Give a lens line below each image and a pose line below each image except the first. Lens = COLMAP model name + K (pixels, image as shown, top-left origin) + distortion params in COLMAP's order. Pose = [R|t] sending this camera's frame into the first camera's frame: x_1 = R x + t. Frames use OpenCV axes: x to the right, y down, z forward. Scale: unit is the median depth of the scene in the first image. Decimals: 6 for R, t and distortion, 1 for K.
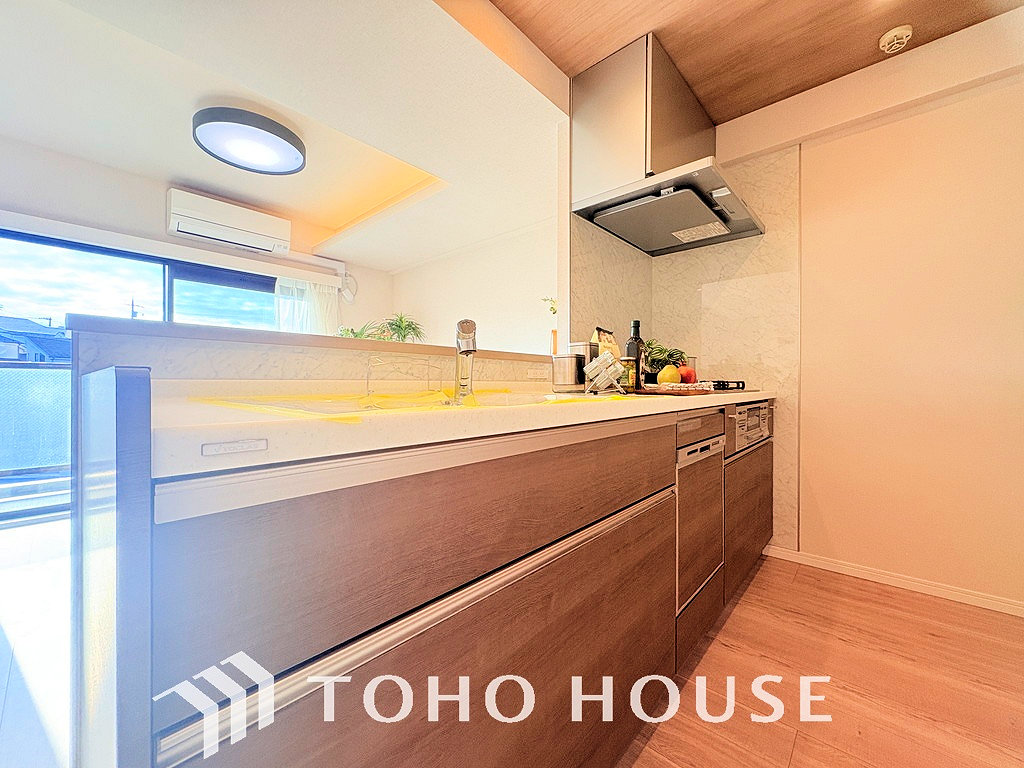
lens RADIAL K [[407.8, 0, 504.2], [0, 407.8, 386.5], [0, 0, 1]] dist [0.002848, -0.000055]
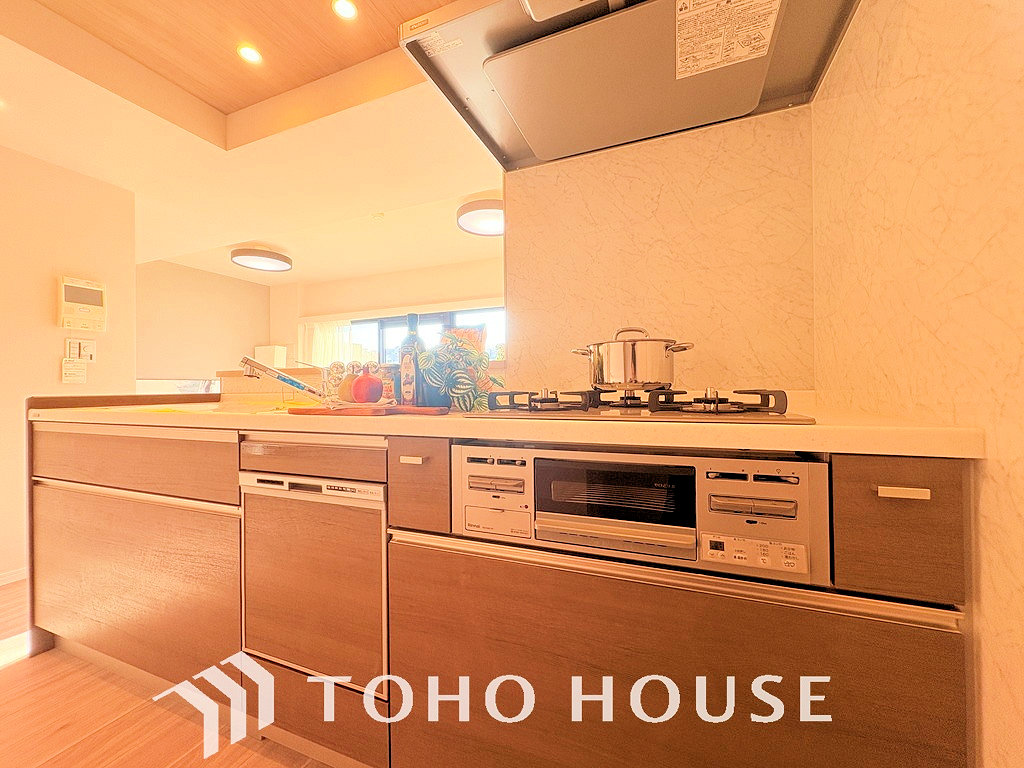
lens RADIAL K [[407.8, 0, 512.7], [0, 407.8, 384.2], [0, 0, 1]] dist [0.002848, -0.000055]
pose [[0.356121, -0.001978, -0.934438, 0.821424], [0.000859, 0.999998, -0.001790, -0.017136], [0.934440, -0.000165, 0.356122, 0.674840]]
